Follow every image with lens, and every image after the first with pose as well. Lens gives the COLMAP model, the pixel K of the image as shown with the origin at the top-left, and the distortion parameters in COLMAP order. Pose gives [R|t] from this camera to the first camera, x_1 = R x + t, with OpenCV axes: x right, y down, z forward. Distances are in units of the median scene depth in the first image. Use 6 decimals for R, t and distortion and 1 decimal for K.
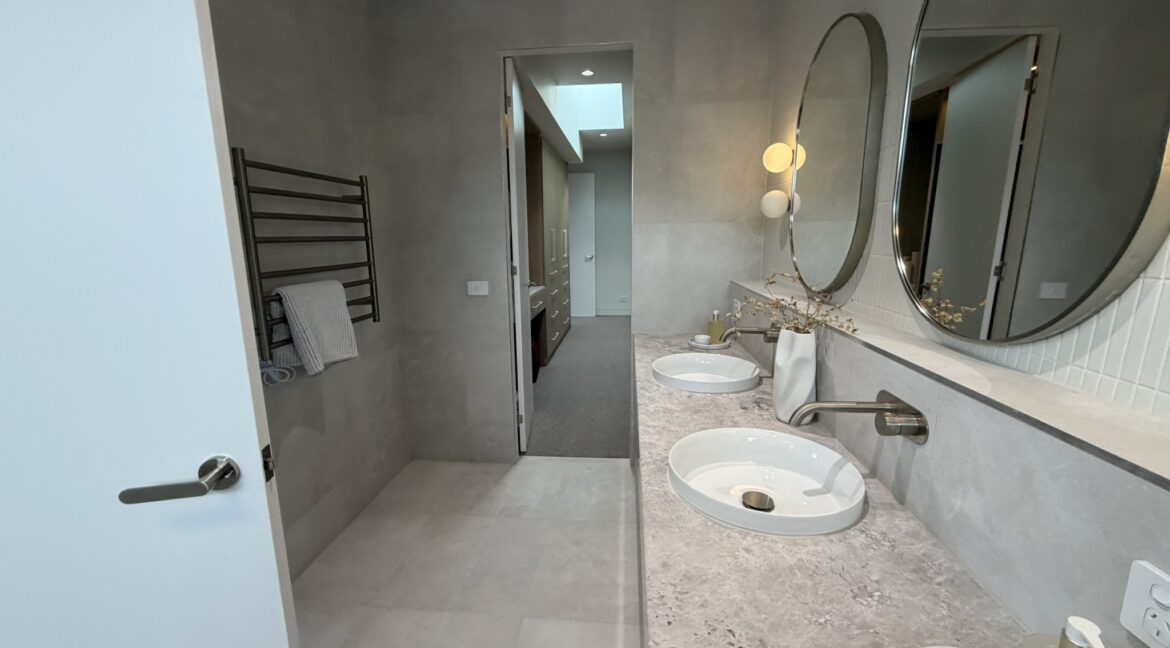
lens RADIAL K [[463.3, 0, 578.2], [0, 463.3, 321.6], [0, 0, 1]] dist [-0.003181, -0.000166]
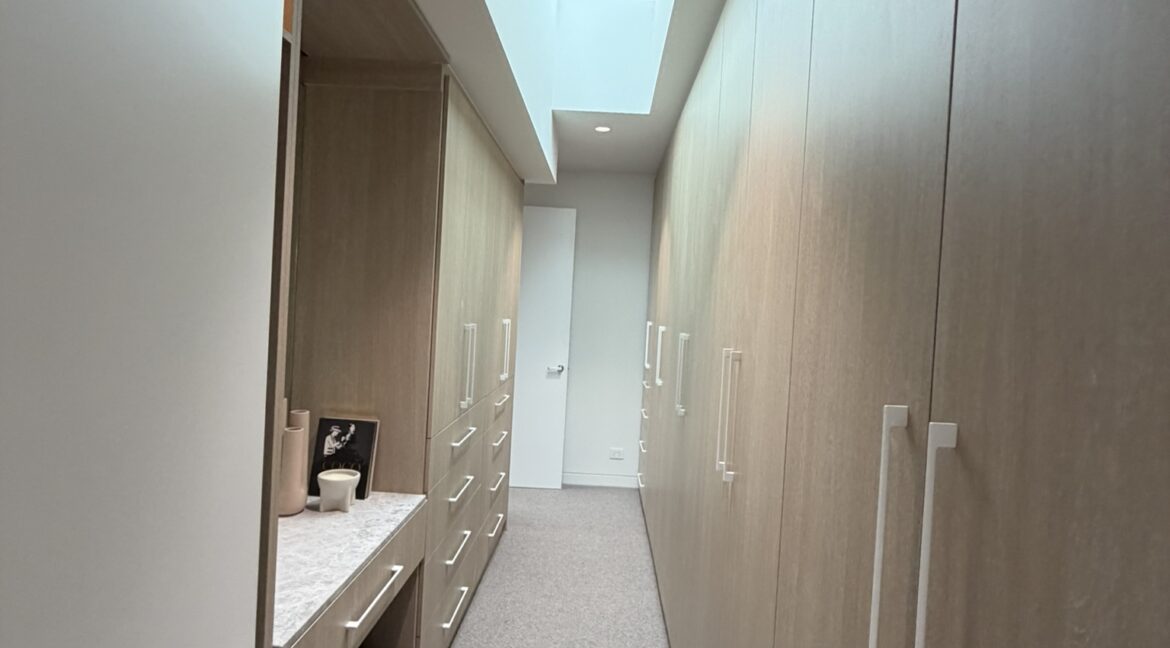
lens RADIAL K [[463.3, 0, 578.2], [0, 463.3, 321.6], [0, 0, 1]] dist [-0.003181, -0.000166]
pose [[0.994529, 0.065031, 0.081754, 0.003470], [-0.054360, 0.990465, -0.126588, -0.140603], [-0.089206, 0.121451, 0.988581, 0.540264]]
